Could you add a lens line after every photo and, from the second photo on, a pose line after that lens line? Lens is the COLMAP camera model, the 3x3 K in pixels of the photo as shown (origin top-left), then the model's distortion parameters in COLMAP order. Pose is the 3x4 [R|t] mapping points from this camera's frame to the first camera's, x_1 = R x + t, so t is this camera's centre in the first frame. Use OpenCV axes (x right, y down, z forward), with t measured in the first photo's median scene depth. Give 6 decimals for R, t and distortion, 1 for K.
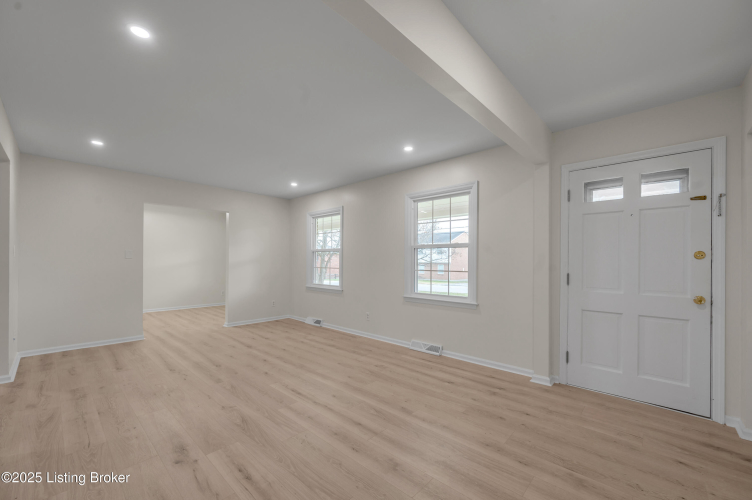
lens RADIAL K [[305.9, 0, 374.1], [0, 305.9, 256.8], [0, 0, 1]] dist [-0.001555, -0.001070]
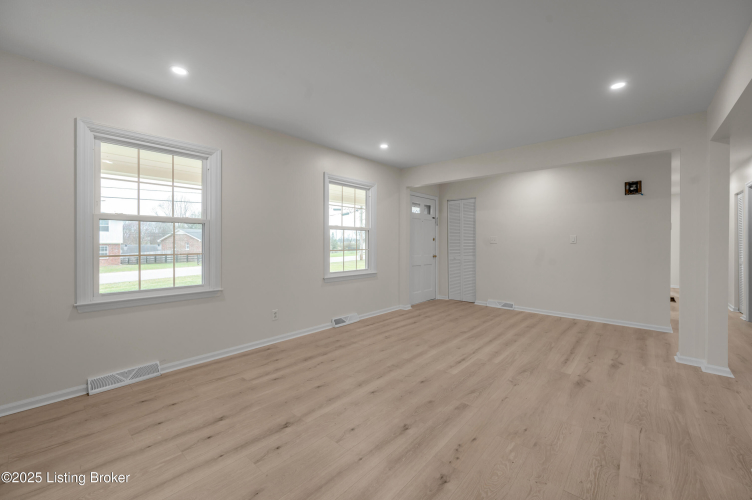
lens RADIAL K [[303.3, 0, 377.5], [0, 303.3, 240.0], [0, 0, 1]] dist [-0.004806, 0.000659]
pose [[-0.034750, 0.002721, 0.999392, -1.258901], [-0.019199, 0.999810, -0.003390, 0.014682], [-0.999212, -0.019305, -0.034691, 1.268855]]
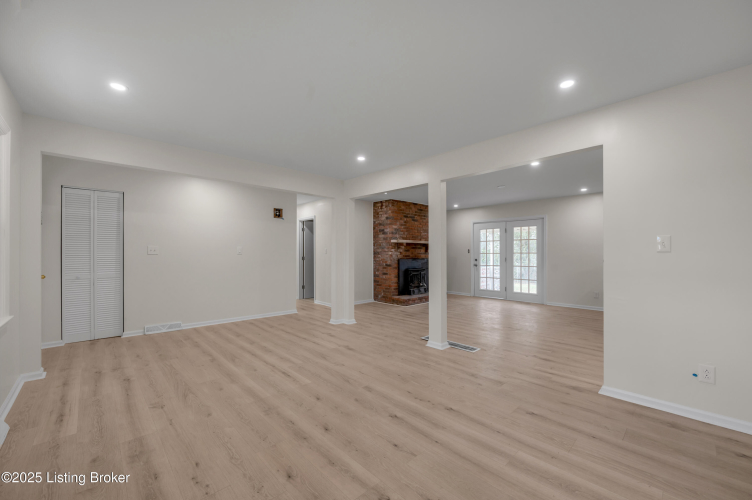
lens RADIAL K [[303.3, 0, 376.0], [0, 303.3, 254.5], [0, 0, 1]] dist [-0.004806, 0.000659]
pose [[-0.998052, -0.008121, 0.061859, -0.599012], [-0.008823, 0.999900, -0.011090, 0.022465], [-0.061763, -0.011614, -0.998023, 1.942096]]
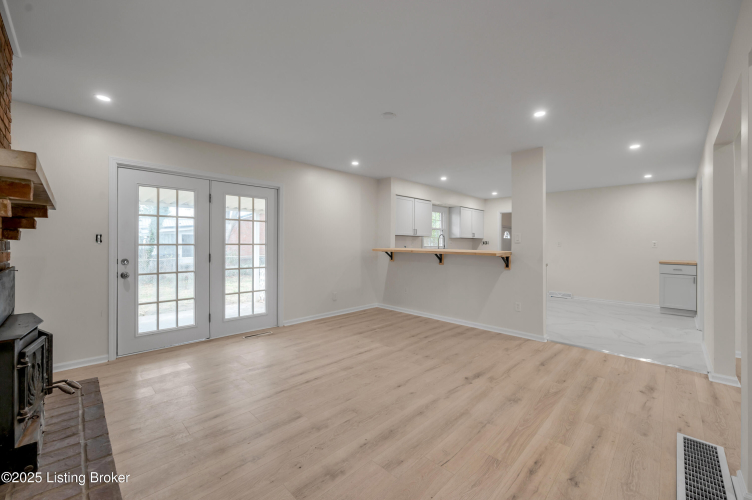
lens RADIAL K [[305.9, 0, 377.7], [0, 305.9, 240.5], [0, 0, 1]] dist [-0.001555, -0.001070]
pose [[-0.019280, -0.020210, -0.999610, -0.272795], [0.009781, 0.999744, -0.020402, -0.011232], [0.999766, -0.010170, -0.019078, -0.038167]]
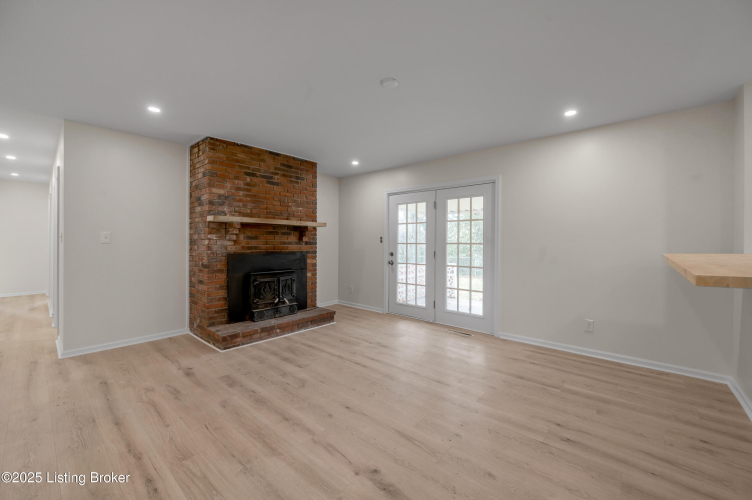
lens RADIAL K [[303.3, 0, 375.9], [0, 303.3, 243.2], [0, 0, 1]] dist [-0.004806, 0.000659]
pose [[-0.999271, -0.014446, -0.035345, -1.213558], [-0.014037, 0.999832, -0.011781, -0.007497], [0.035509, -0.011276, -0.999306, 0.769590]]
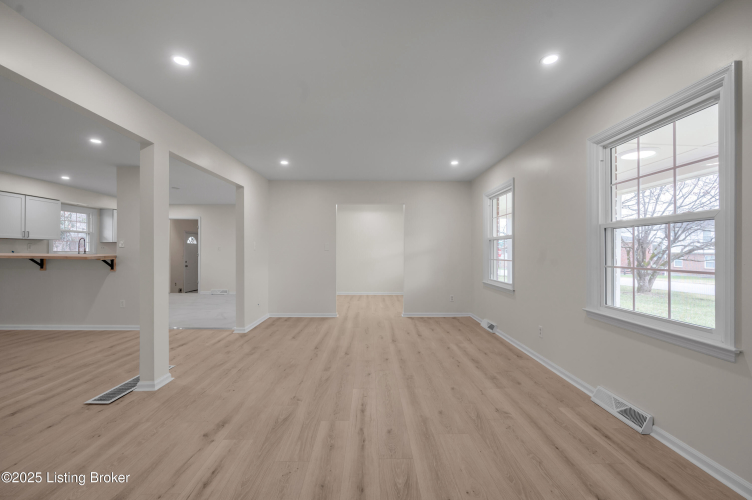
lens RADIAL K [[305.9, 0, 375.7], [0, 305.9, 249.4], [0, 0, 1]] dist [-0.001555, -0.001070]
pose [[0.695472, -0.009827, -0.718486, 0.356350], [0.013878, 0.999904, -0.000243, 0.006990], [0.718419, -0.009803, 0.695542, 0.417840]]
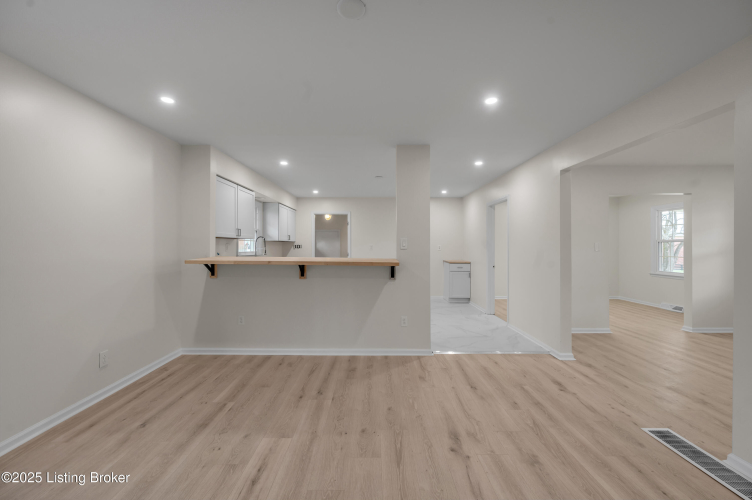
lens RADIAL K [[303.3, 0, 374.5], [0, 303.3, 246.3], [0, 0, 1]] dist [-0.004806, 0.000659]
pose [[0.682729, -0.007679, -0.730631, -0.875372], [0.017001, 0.999841, 0.005378, -0.042742], [0.730474, -0.016094, 0.682751, -0.343327]]
